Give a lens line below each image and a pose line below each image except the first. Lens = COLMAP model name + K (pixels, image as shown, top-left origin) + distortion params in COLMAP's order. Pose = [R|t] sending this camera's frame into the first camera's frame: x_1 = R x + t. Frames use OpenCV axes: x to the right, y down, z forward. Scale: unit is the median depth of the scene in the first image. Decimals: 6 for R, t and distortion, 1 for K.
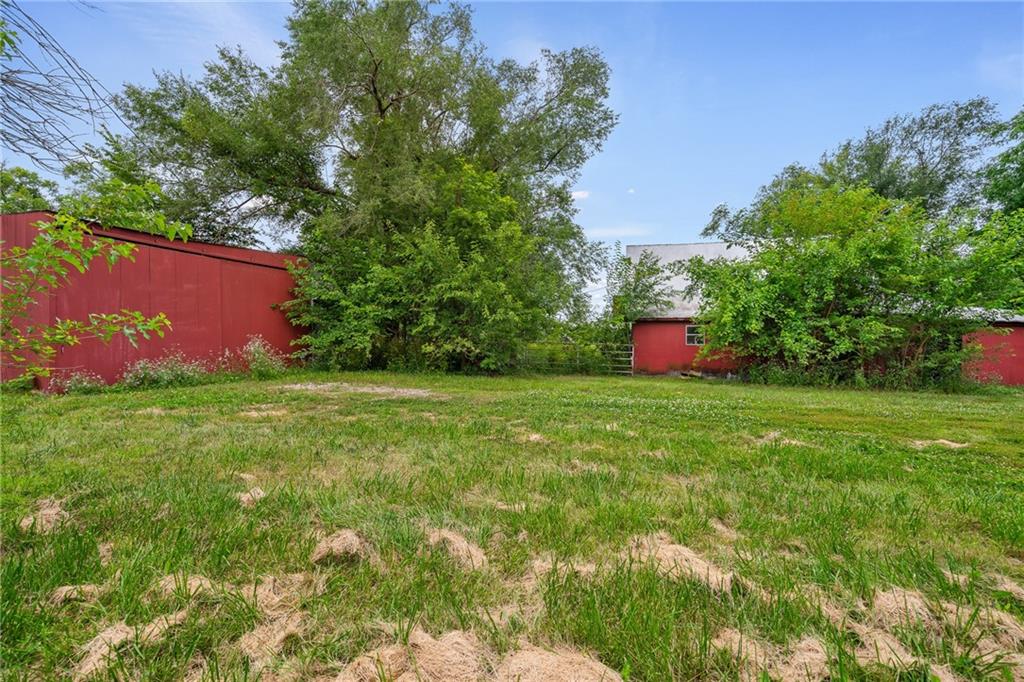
lens RADIAL K [[463.8, 0, 512.4], [0, 463.8, 343.3], [0, 0, 1]] dist [-0.000977, 0.000463]
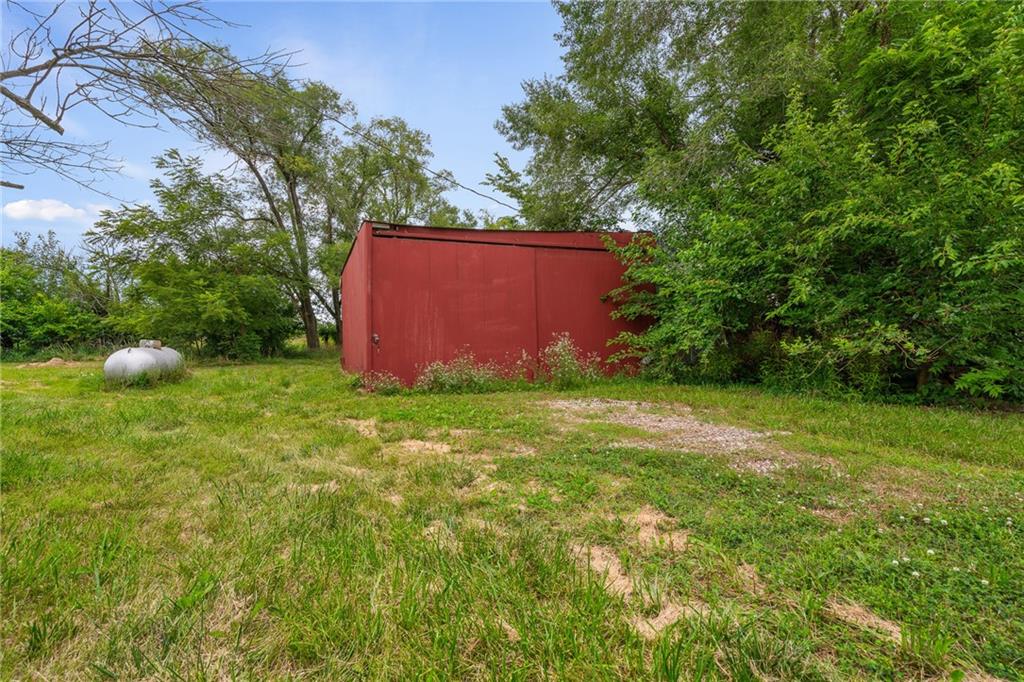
lens RADIAL K [[463.8, 0, 507.6], [0, 463.8, 345.8], [0, 0, 1]] dist [-0.000977, 0.000463]
pose [[0.615426, -0.014121, -0.788068, 0.019926], [0.007932, 0.999900, -0.011722, 0.011928], [0.788154, 0.000963, 0.615477, 0.403795]]
